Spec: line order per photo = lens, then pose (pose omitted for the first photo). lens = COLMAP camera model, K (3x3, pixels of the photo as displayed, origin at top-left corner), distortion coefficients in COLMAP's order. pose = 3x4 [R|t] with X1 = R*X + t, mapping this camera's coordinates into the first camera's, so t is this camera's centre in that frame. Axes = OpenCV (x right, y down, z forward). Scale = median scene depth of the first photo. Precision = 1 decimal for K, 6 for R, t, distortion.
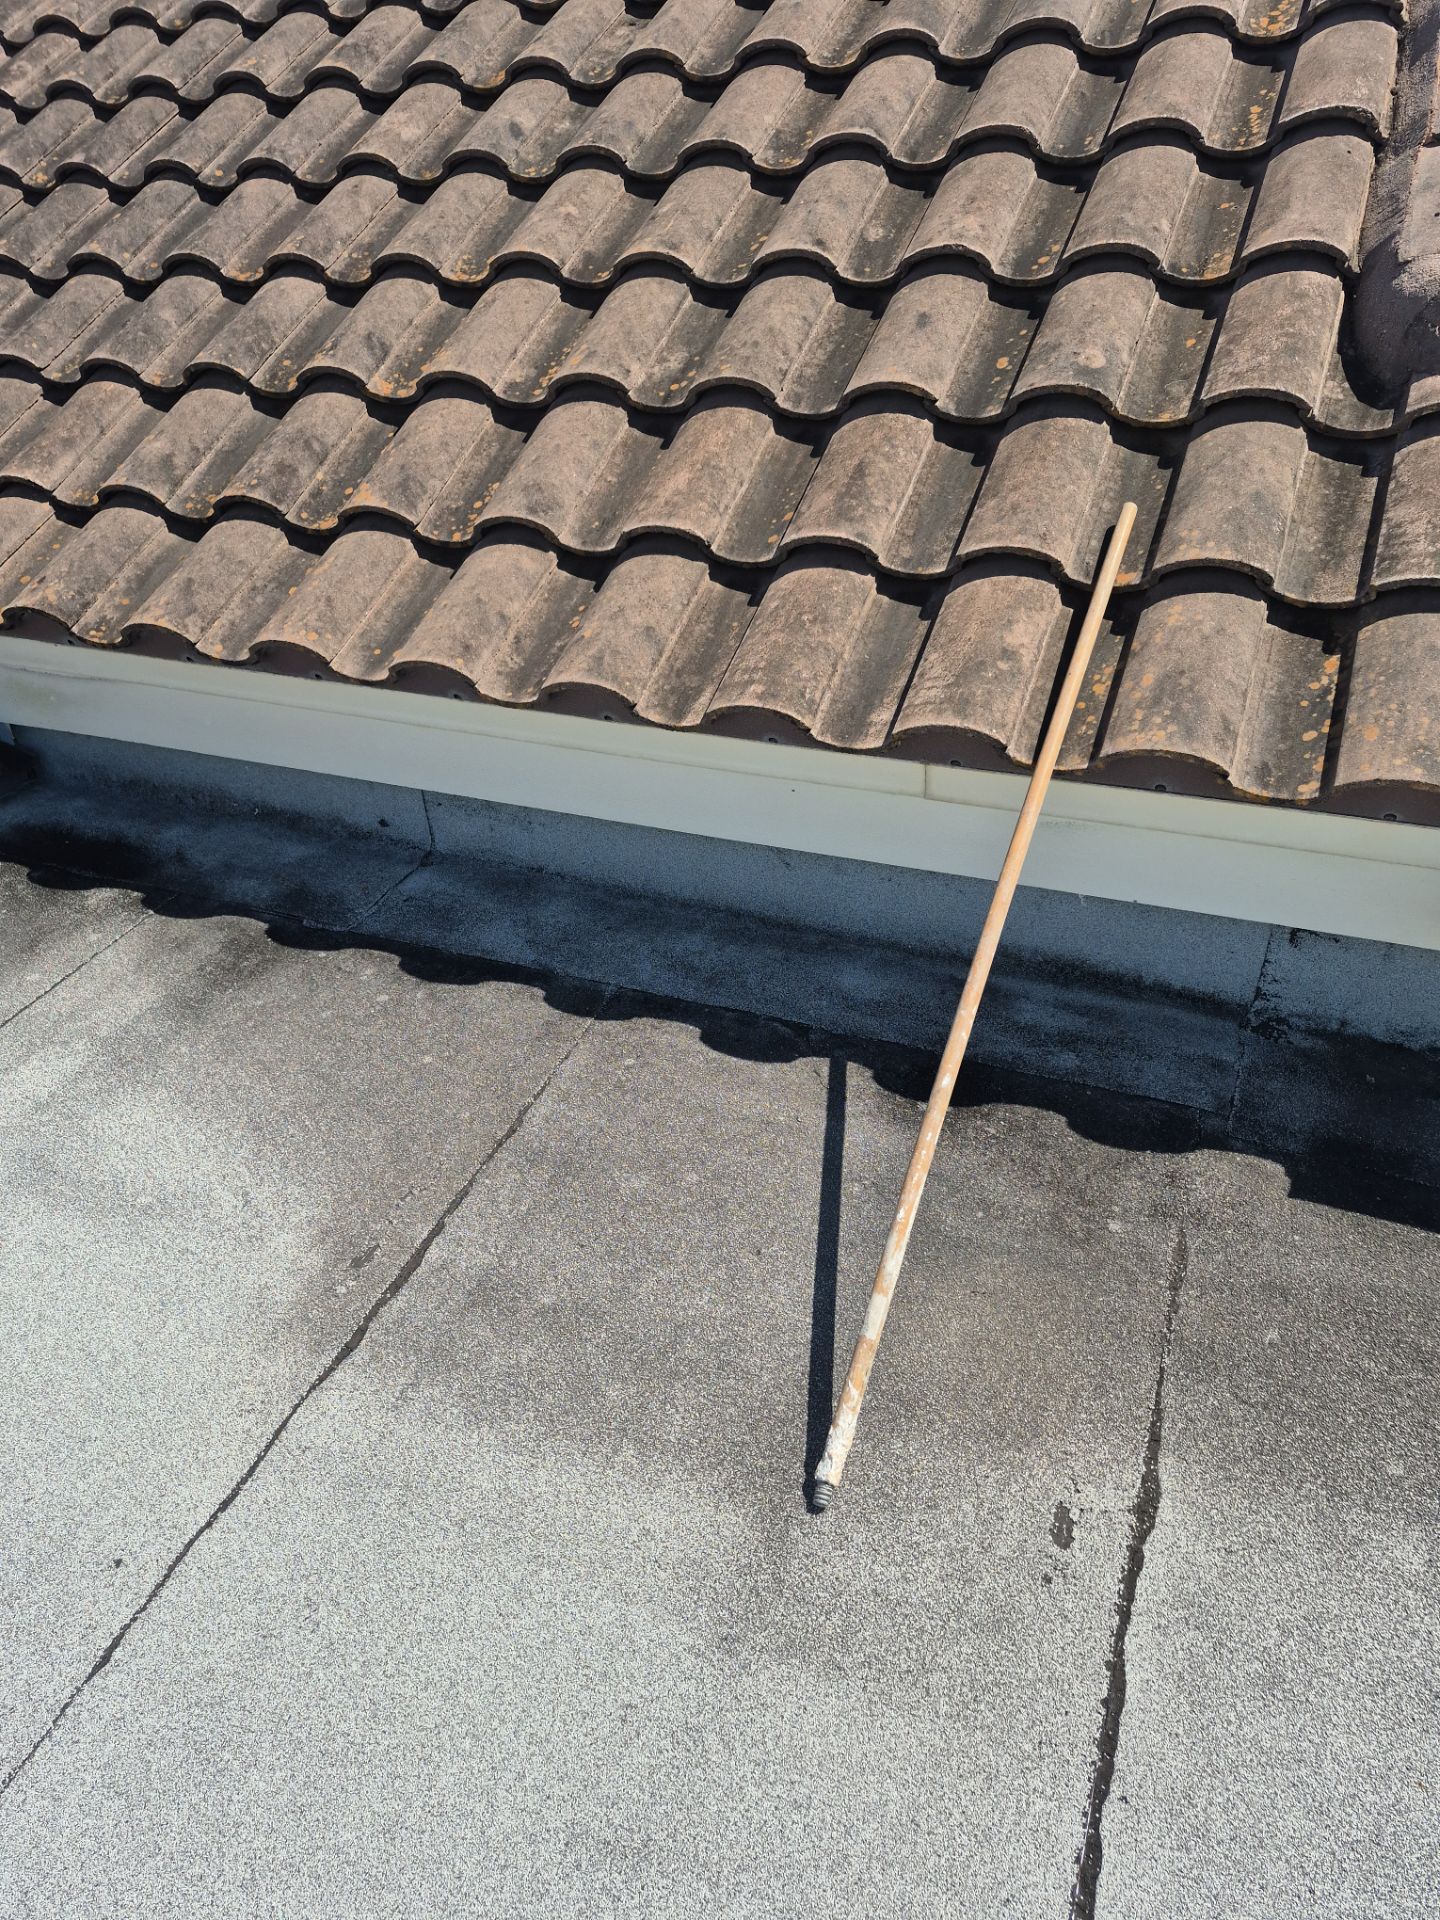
lens RADIAL K [[1276.1, 0, 703.5], [0, 1276.1, 956.7], [0, 0, 1]] dist [0.055966, -0.055441]
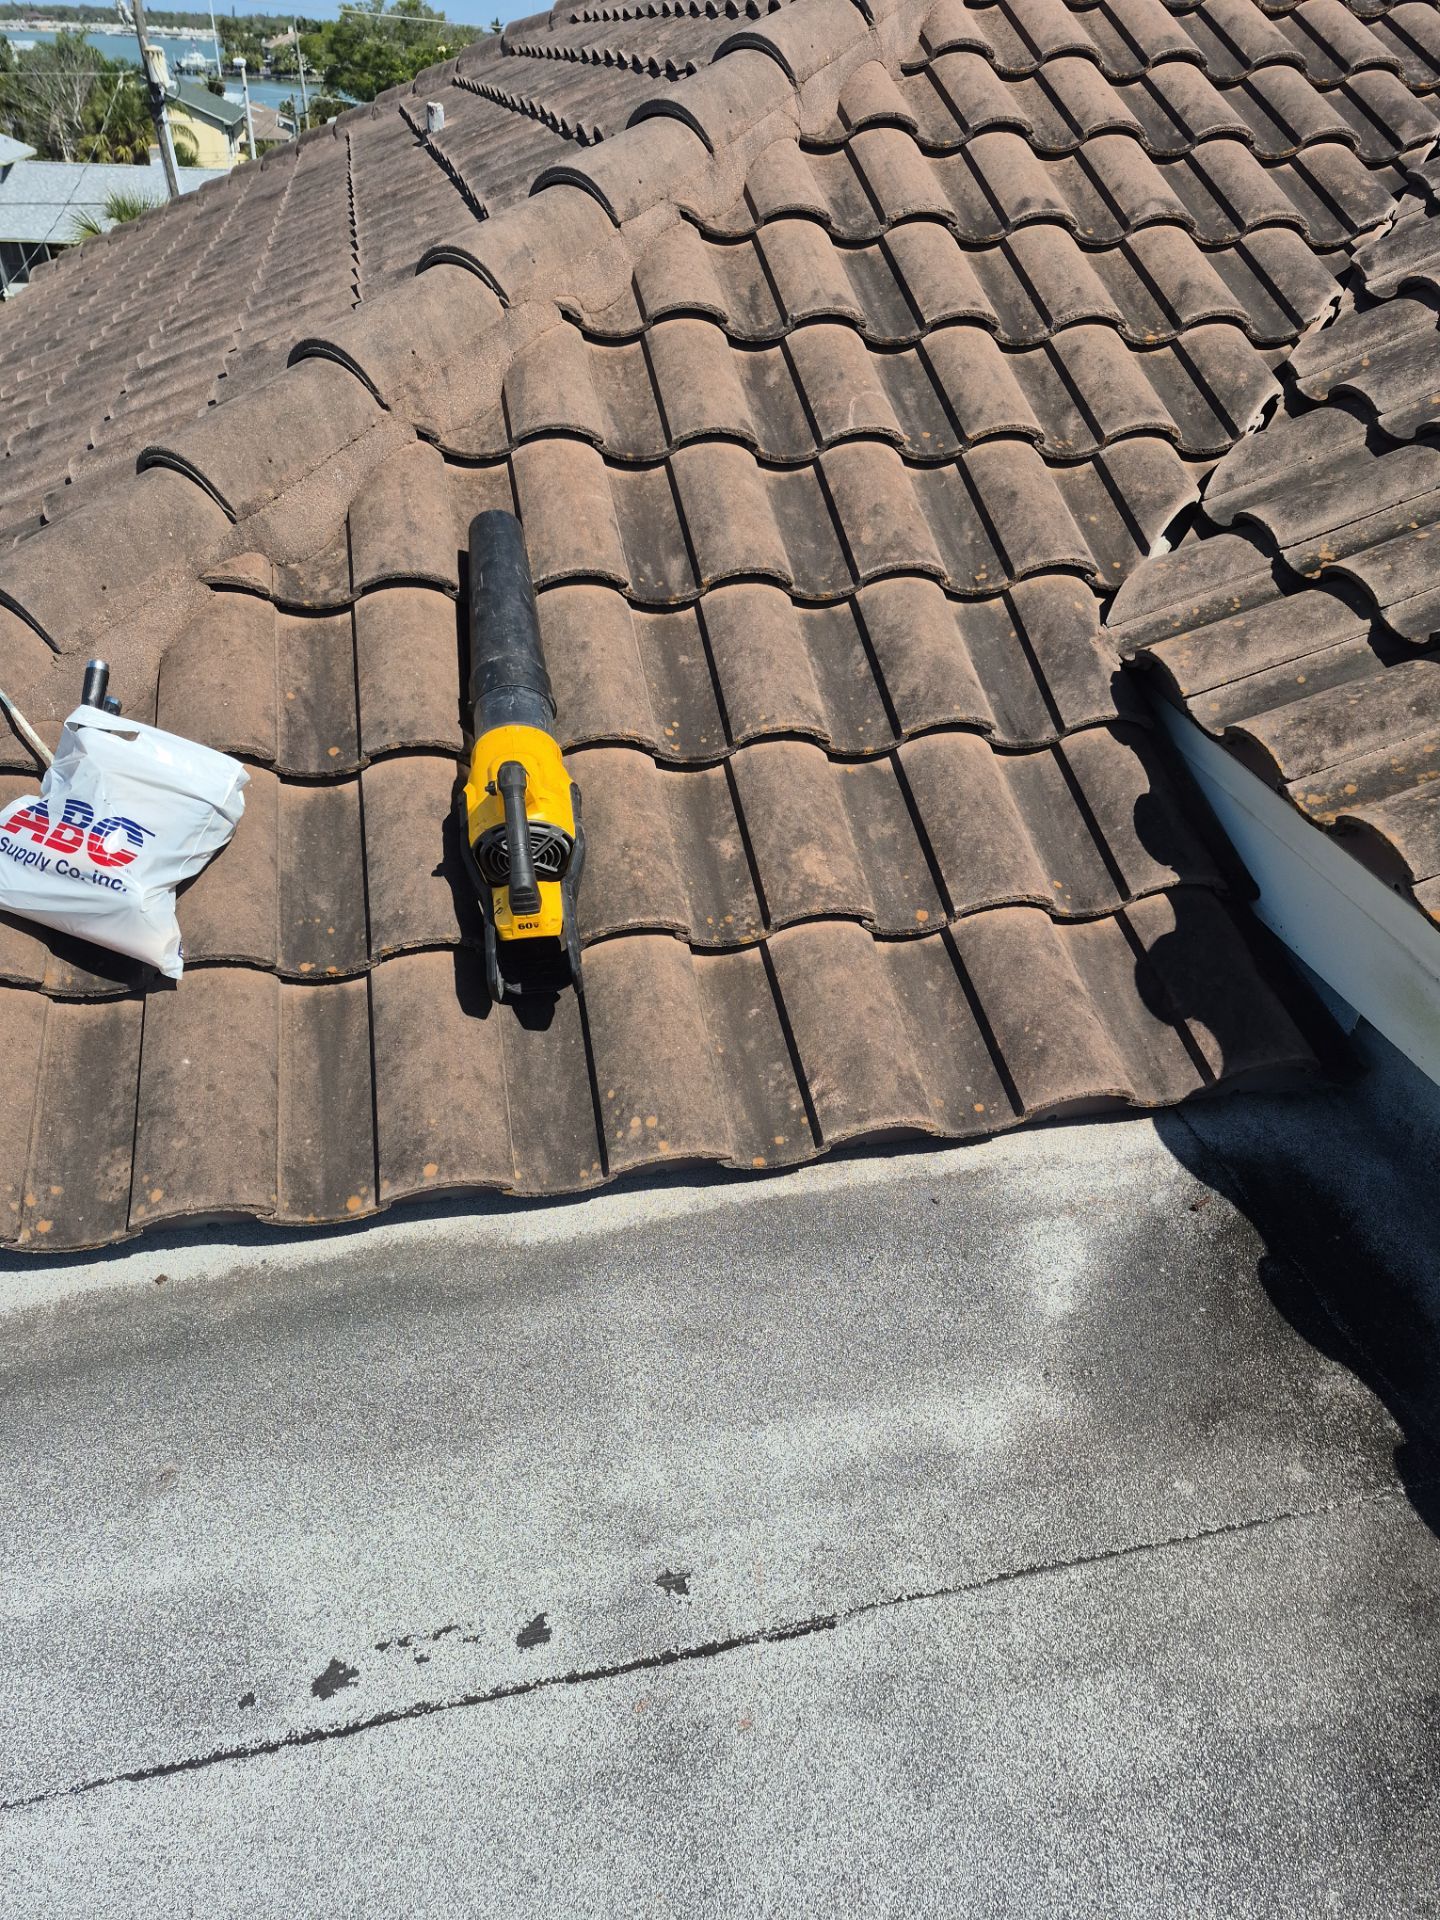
lens RADIAL K [[1379.6, 0, 765.4], [0, 1379.6, 970.4], [0, 0, 1]] dist [0.002339, -0.024202]
pose [[0.593947, 0.497025, -0.632608, -0.415095], [-0.510733, 0.840504, 0.180844, -0.252506], [0.621593, 0.215682, 0.753063, 0.391367]]
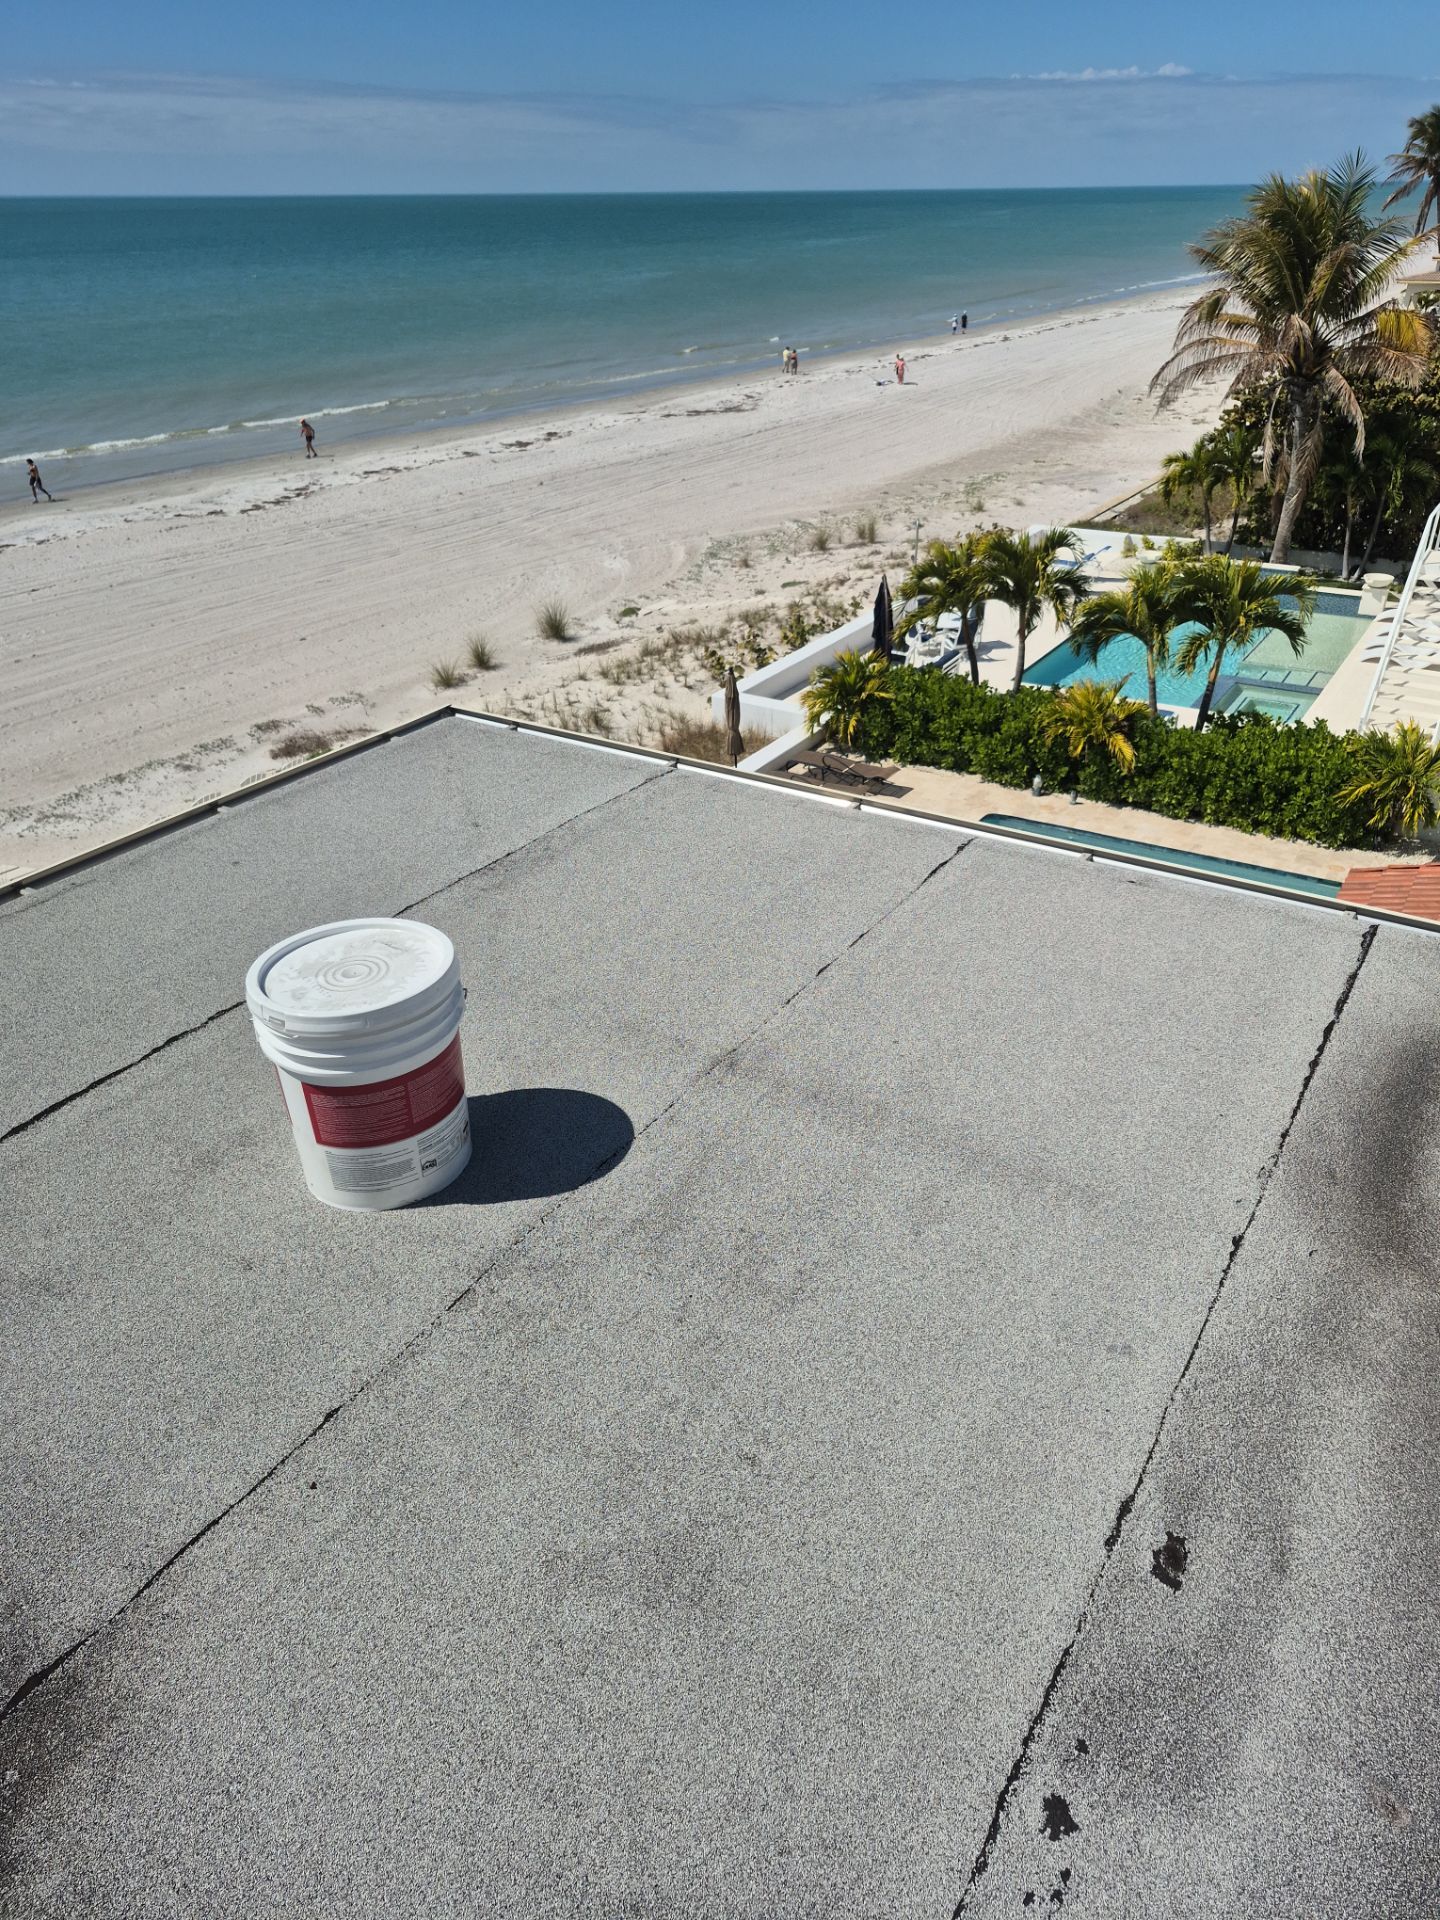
lens RADIAL K [[1298.3, 0, 747.2], [0, 1298.3, 956.9], [0, 0, 1]] dist [0.101991, -0.159159]
pose [[-0.986700, -0.030202, 0.159720, -0.737728], [0.131170, 0.432396, 0.892092, -0.537138], [-0.096005, 0.901178, -0.422684, 0.752585]]
